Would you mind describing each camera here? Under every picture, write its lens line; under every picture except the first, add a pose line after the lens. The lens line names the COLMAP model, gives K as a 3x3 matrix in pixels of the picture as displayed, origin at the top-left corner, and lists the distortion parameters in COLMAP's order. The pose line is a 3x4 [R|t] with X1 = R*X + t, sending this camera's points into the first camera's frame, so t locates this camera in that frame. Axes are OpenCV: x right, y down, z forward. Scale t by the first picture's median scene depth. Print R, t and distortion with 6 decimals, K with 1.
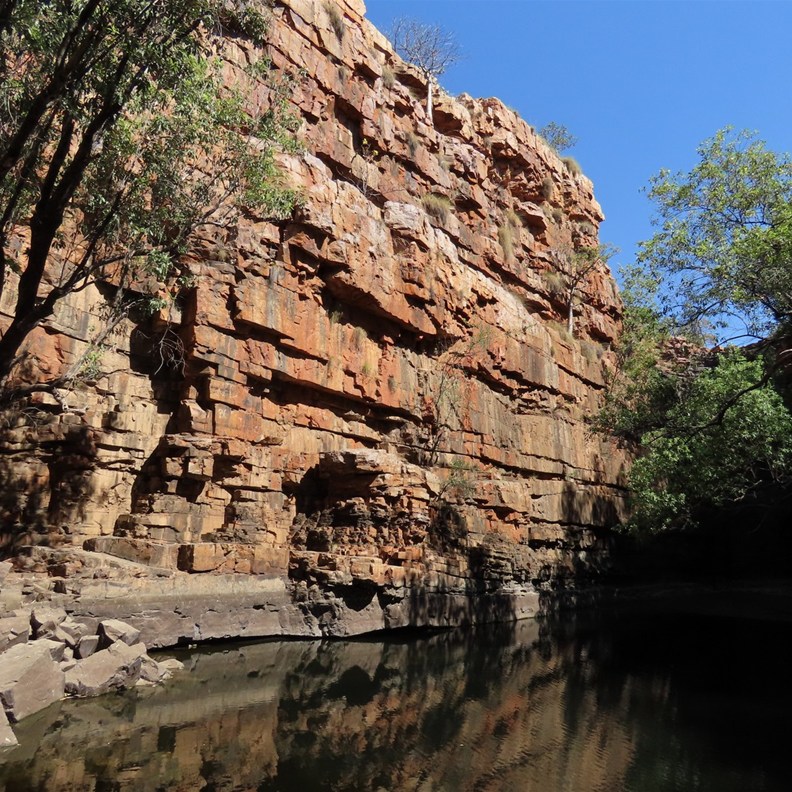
lens RADIAL K [[660.5, 0, 396.0], [0, 660.5, 396.0], [0, 0, 1]] dist [-0.010234, -0.001238]
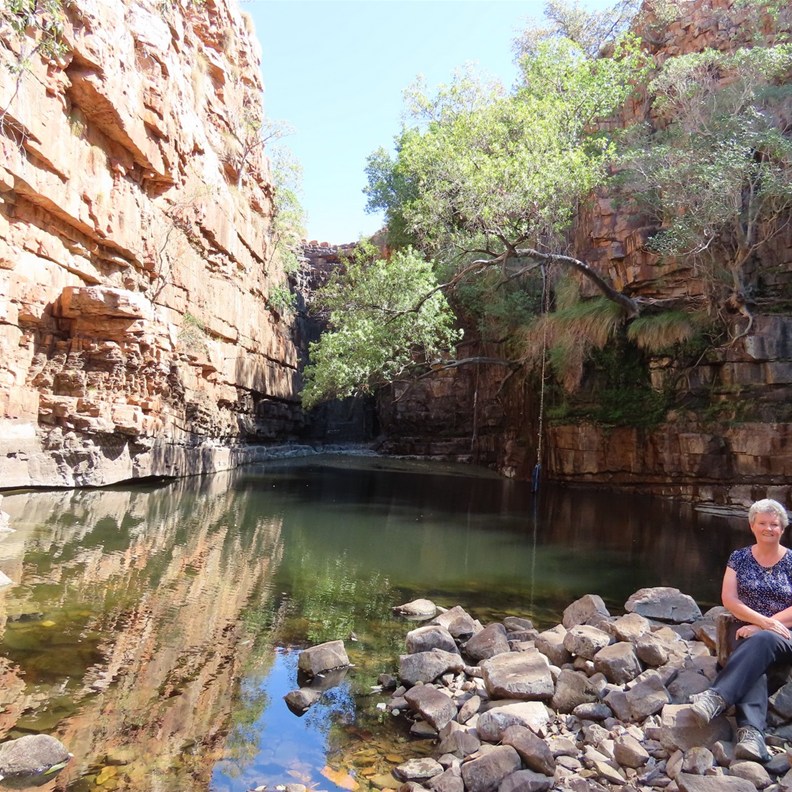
lens RADIAL K [[660.5, 0, 396.0], [0, 660.5, 396.0], [0, 0, 1]] dist [-0.010234, -0.001238]
pose [[0.795286, 0.049309, 0.604226, -0.266686], [-0.163415, 0.977230, 0.135338, 0.035652], [-0.583795, -0.206372, 0.785235, 0.033053]]
